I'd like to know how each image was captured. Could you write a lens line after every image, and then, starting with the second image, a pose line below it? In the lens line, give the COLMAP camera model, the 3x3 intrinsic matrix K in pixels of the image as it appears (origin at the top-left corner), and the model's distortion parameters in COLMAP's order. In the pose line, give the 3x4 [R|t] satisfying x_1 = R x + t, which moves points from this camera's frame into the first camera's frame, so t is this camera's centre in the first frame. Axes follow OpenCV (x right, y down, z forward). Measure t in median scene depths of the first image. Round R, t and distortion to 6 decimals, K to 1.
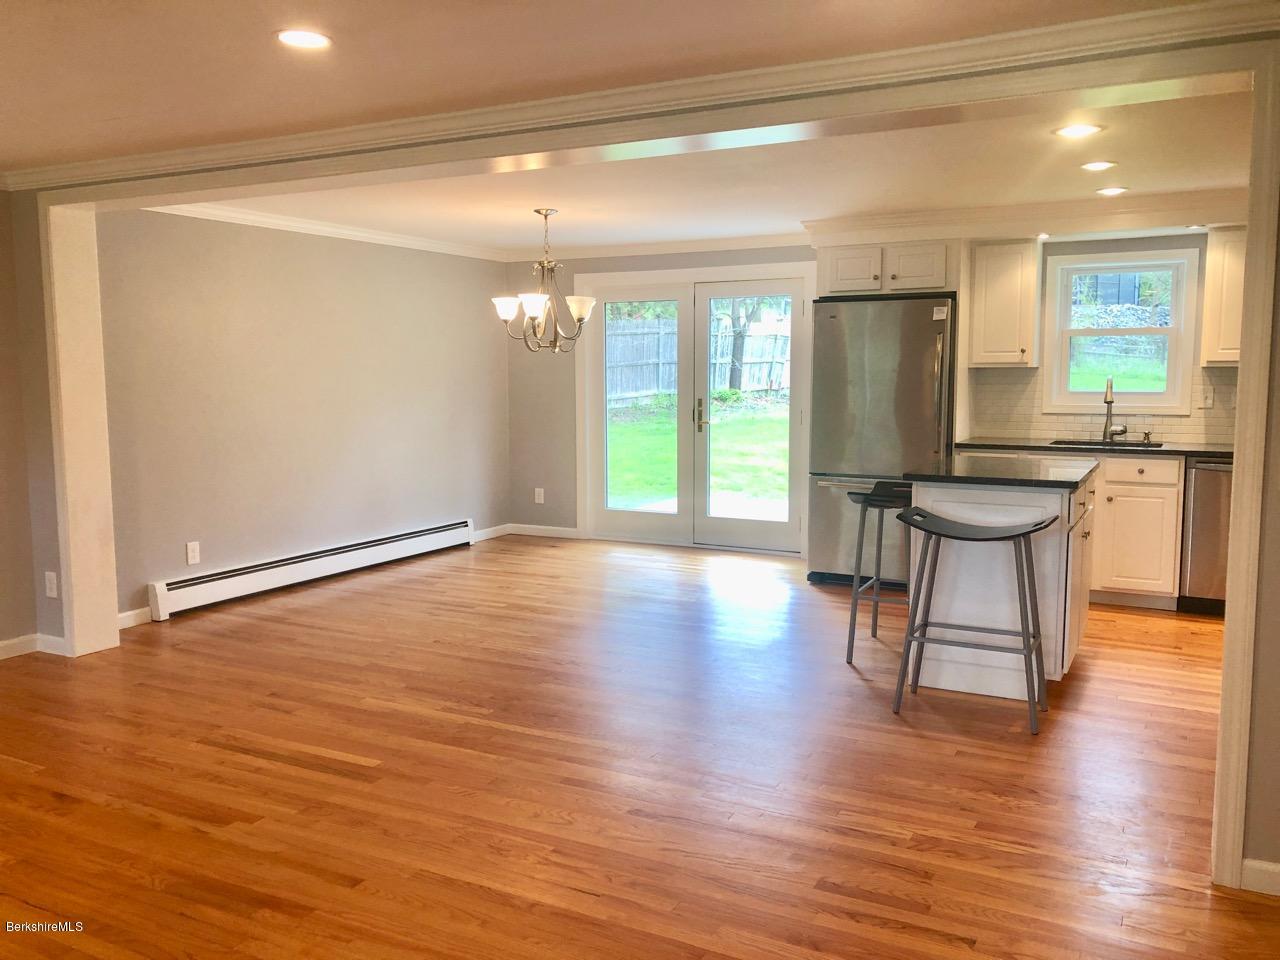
lens RADIAL K [[1059.0, 0, 643.5], [0, 1059.0, 483.6], [0, 0, 1]] dist [0.047719, -0.056463]
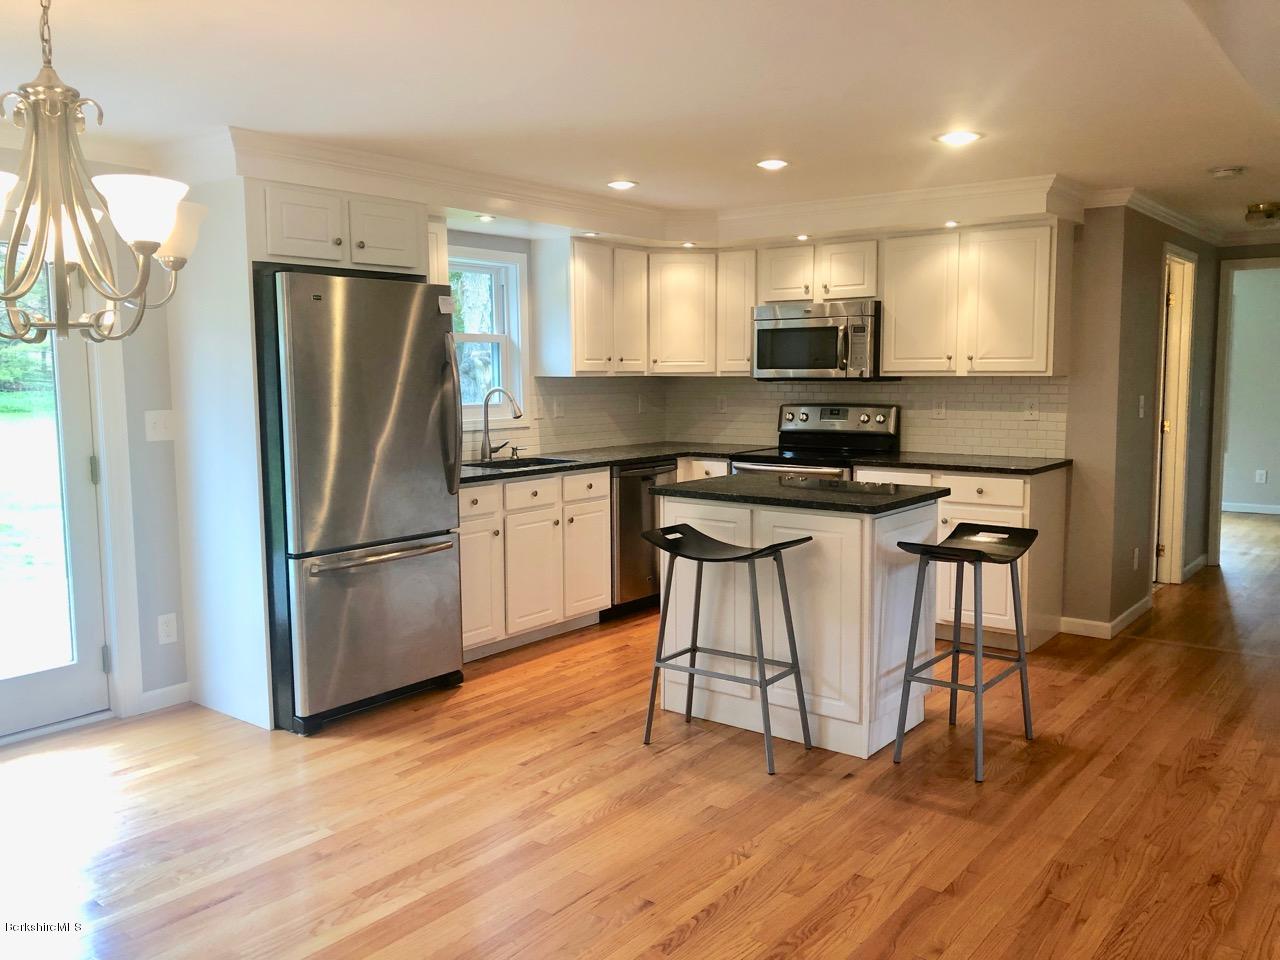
lens RADIAL K [[1059.0, 0, 640.0], [0, 1059.0, 473.6], [0, 0, 1]] dist [0.047719, -0.056463]
pose [[0.164319, -0.094843, 0.981837, -0.416830], [0.114818, 0.990440, 0.076458, -0.083390], [-0.979702, 0.100169, 0.173638, 0.735639]]
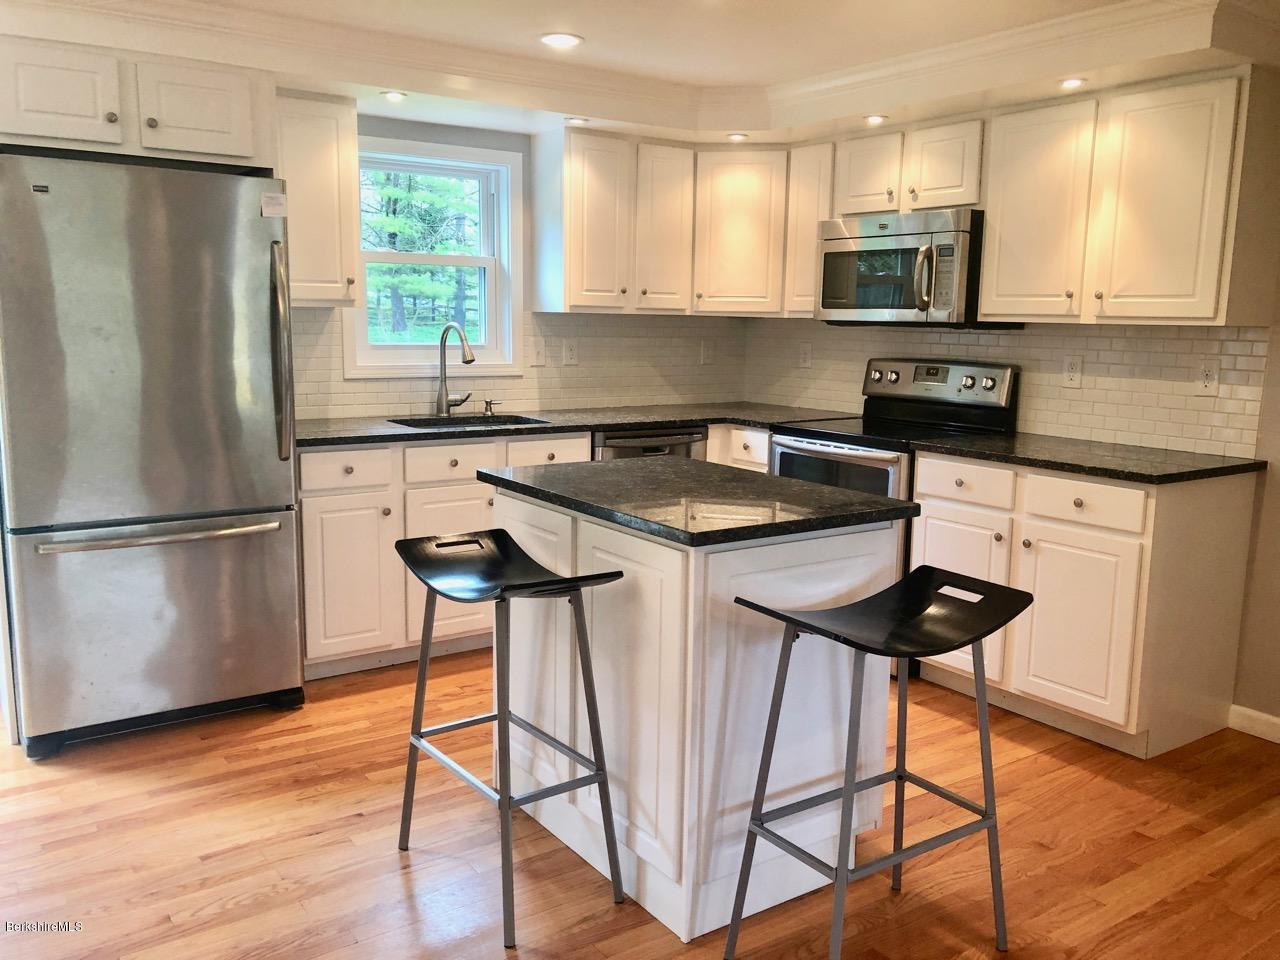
lens RADIAL K [[1059.0, 0, 643.3], [0, 1059.0, 476.7], [0, 0, 1]] dist [0.047719, -0.056463]
pose [[0.453991, -0.123864, 0.882355, -0.130573], [0.080320, 0.991948, 0.097922, -0.059098], [-0.887378, 0.026415, 0.460284, 0.570732]]
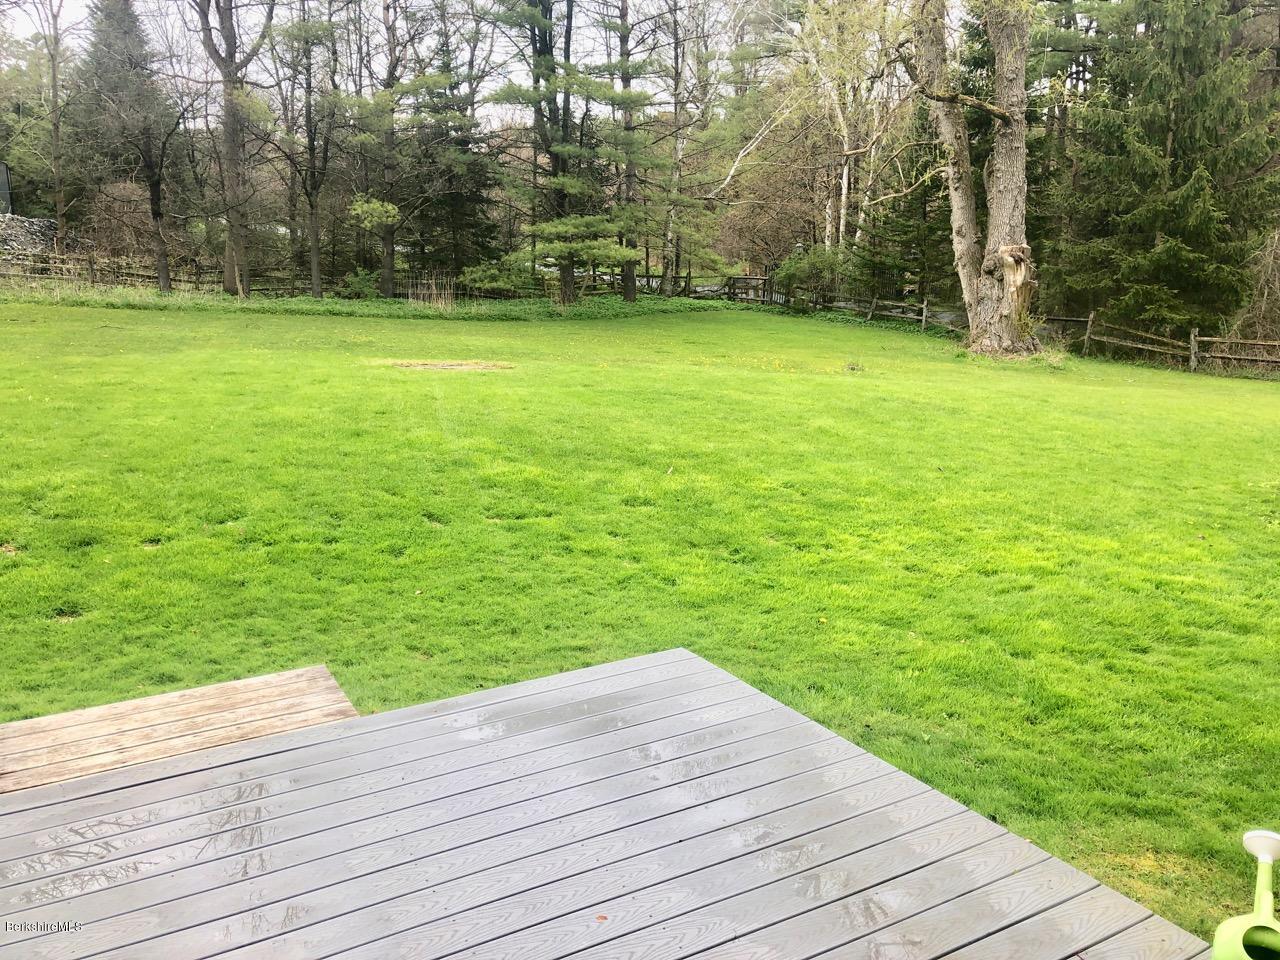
lens RADIAL K [[1059.0, 0, 645.3], [0, 1059.0, 474.2], [0, 0, 1]] dist [0.047719, -0.056463]
pose [[0.532225, -0.161927, 0.830973, 0.102279], [0.109265, 0.986467, 0.122245, -0.143179], [-0.839522, 0.025734, 0.542715, 1.225444]]
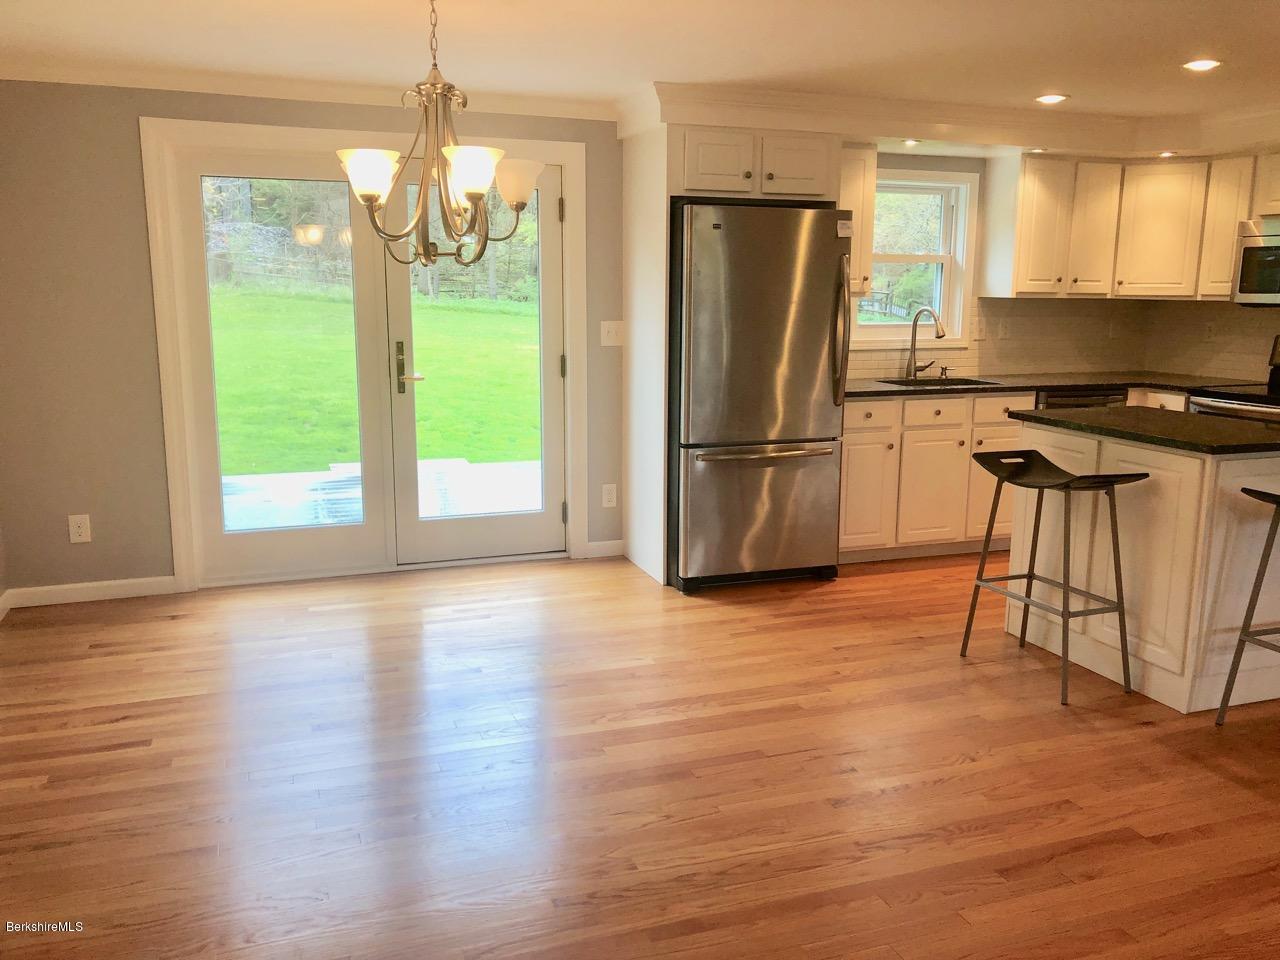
lens RADIAL K [[1059.0, 0, 642.2], [0, 1059.0, 478.2], [0, 0, 1]] dist [0.047719, -0.056463]
pose [[0.662932, -0.124457, 0.738263, -0.415941], [0.072250, 0.992119, 0.102374, -0.066452], [-0.745185, -0.014527, 0.666699, 0.568713]]
